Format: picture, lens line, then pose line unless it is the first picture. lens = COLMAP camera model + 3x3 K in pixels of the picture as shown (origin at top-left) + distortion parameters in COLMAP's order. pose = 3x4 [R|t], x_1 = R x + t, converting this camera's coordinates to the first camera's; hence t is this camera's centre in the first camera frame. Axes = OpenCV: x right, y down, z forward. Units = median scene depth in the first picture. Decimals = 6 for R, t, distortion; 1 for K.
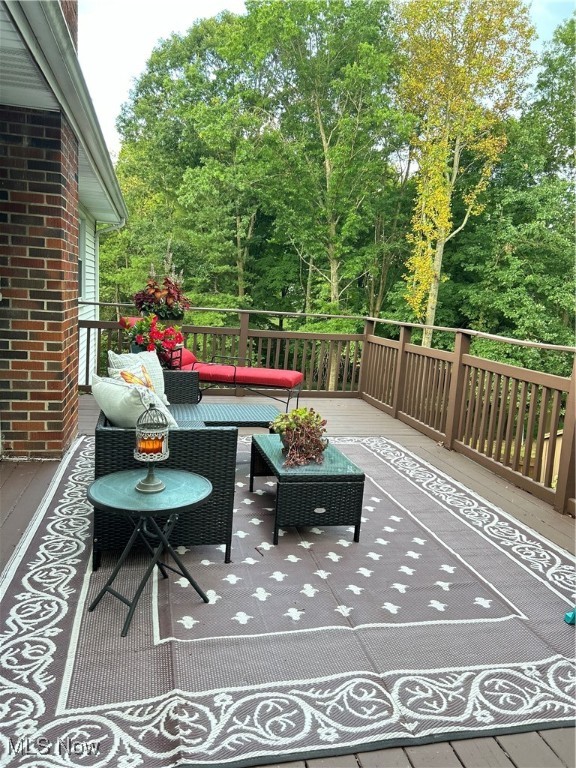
lens RADIAL K [[590.1, 0, 288.0], [0, 590.1, 384.0], [0, 0, 1]] dist [0.079468, -0.099595]
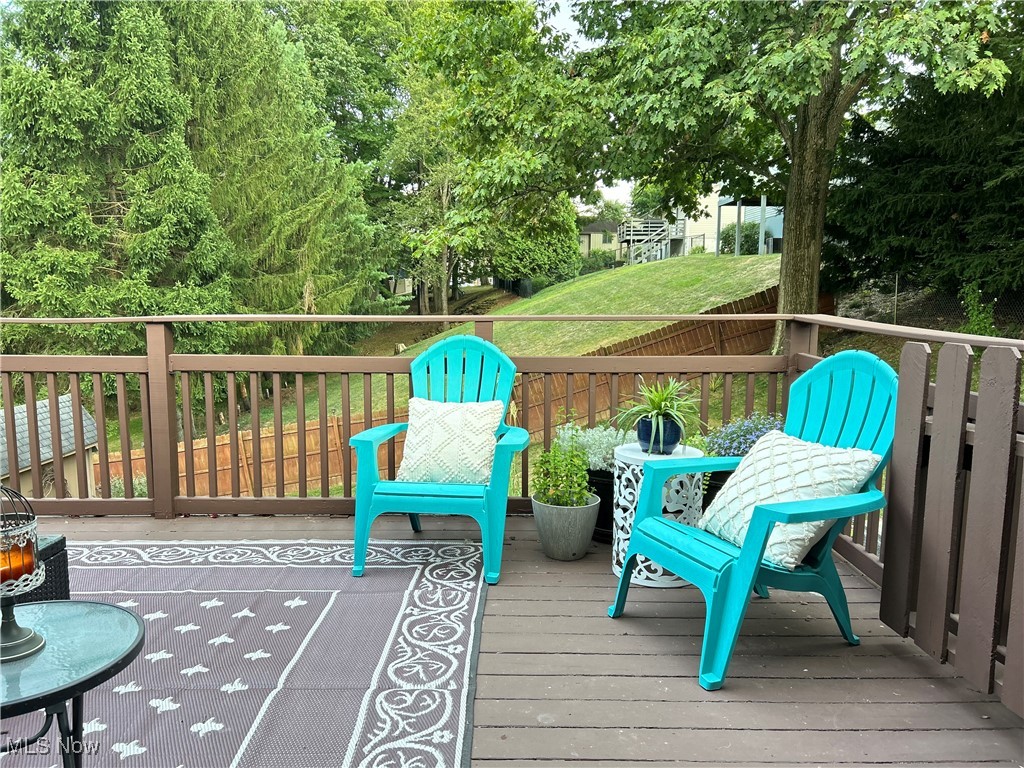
lens RADIAL K [[754.7, 0, 509.9], [0, 754.7, 400.1], [0, 0, 1]] dist [0.068460, -0.091314]
pose [[0.229554, -0.196314, 0.953292, -0.496633], [0.164377, 0.973198, 0.160831, -0.046132], [-0.959315, 0.119779, 0.255670, 0.294574]]
